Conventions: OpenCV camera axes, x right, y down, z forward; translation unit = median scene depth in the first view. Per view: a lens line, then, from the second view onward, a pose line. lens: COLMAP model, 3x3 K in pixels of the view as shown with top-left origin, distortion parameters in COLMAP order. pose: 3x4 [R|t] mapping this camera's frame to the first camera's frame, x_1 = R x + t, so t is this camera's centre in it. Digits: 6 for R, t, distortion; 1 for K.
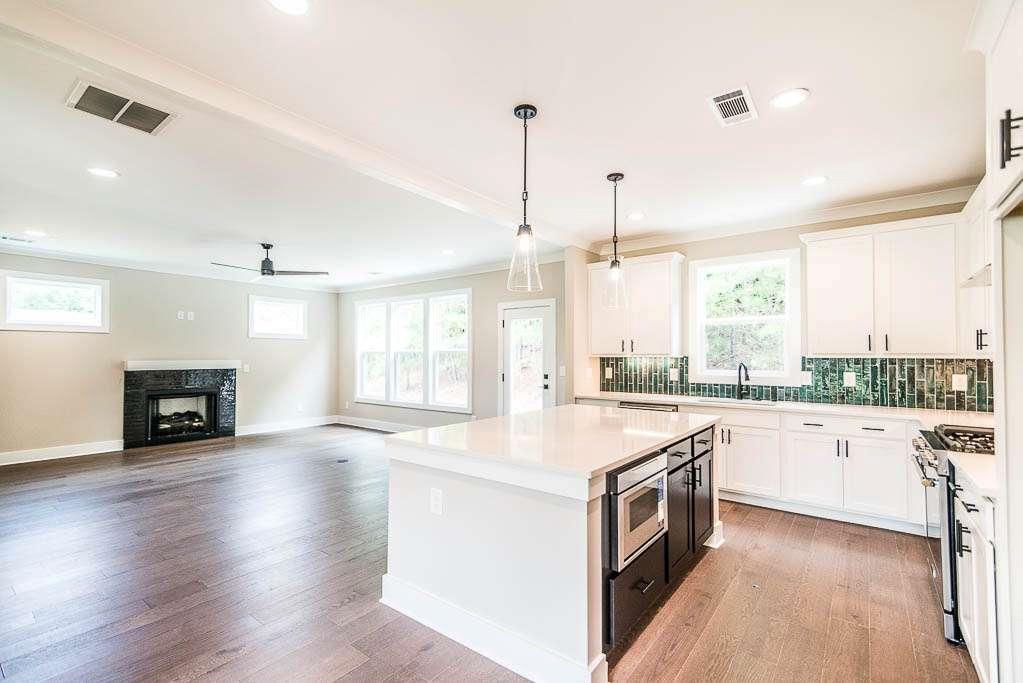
lens RADIAL K [[465.6, 0, 511.7], [0, 465.6, 345.6], [0, 0, 1]] dist [0.019816, -0.000707]
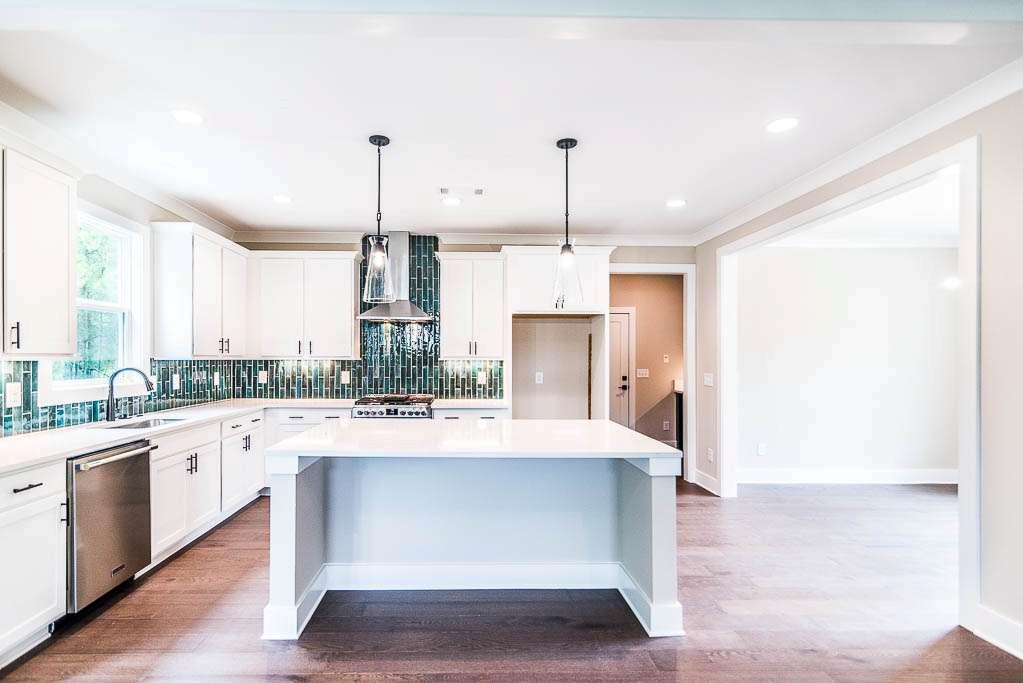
lens RADIAL K [[486.5, 0, 480.8], [0, 486.5, 359.2], [0, 0, 1]] dist [0.006429, 0.000981]
pose [[-0.634869, -0.004486, 0.772606, -0.522849], [-0.021080, 0.999711, -0.011518, 0.027281], [-0.772332, -0.023599, -0.634781, 1.329421]]
